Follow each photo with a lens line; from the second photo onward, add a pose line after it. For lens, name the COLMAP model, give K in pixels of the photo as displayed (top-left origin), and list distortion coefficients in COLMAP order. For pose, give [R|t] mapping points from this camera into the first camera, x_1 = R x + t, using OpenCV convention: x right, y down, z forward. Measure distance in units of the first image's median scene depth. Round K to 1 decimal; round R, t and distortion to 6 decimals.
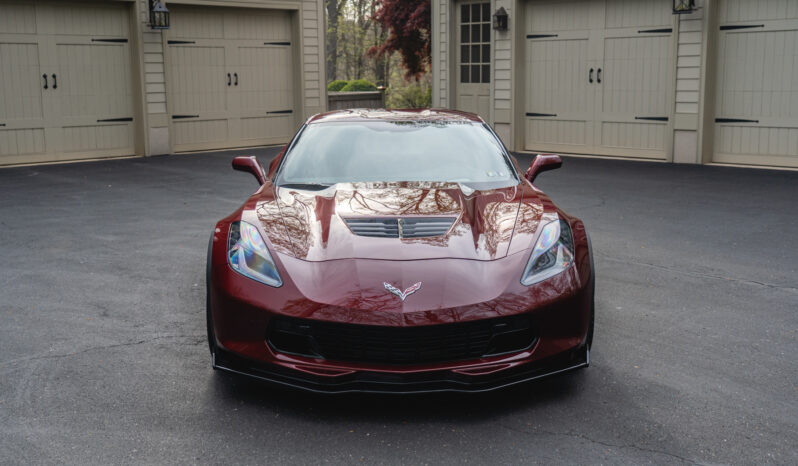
lens RADIAL K [[975.6, 0, 398.4], [0, 975.6, 255.6], [0, 0, 1]] dist [0.053580, 0.007584]
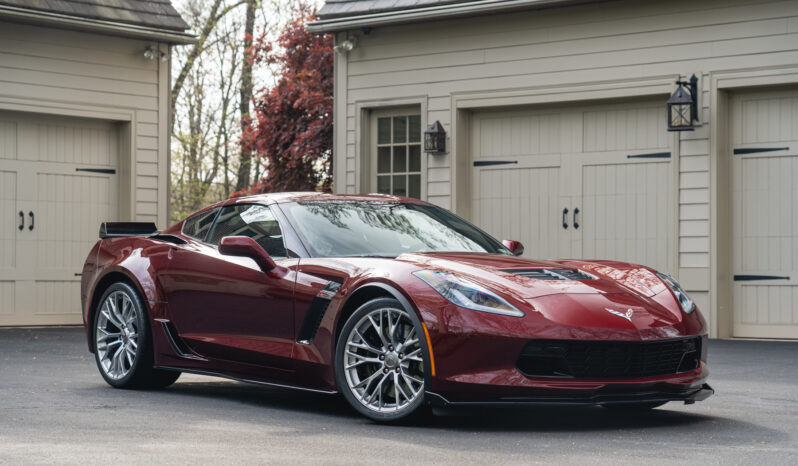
lens RADIAL K [[1862.7, 0, 399.0], [0, 1862.7, 233.0], [0, 0, 1]] dist [0.097383, 0.411479]
pose [[0.997142, 0.018812, 0.073176, -0.015200], [-0.003562, 0.979135, -0.203180, 0.089778], [-0.075472, 0.202338, 0.976403, -0.260251]]
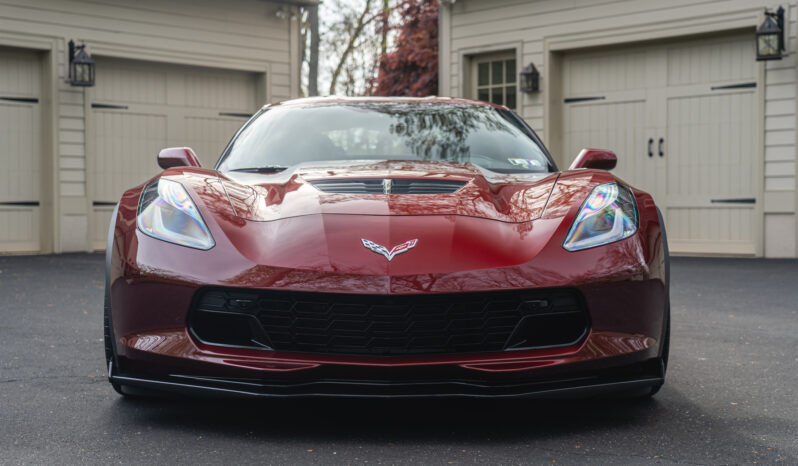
lens RADIAL K [[1292.5, 0, 399.0], [0, 1292.5, 233.0], [0, 0, 1]] dist [0.067022, 0.032832]
pose [[0.999964, 0.008333, 0.001256, 0.002329], [-0.008025, 0.987082, -0.160014, 0.040471], [-0.002574, 0.159998, 0.987114, 0.025285]]
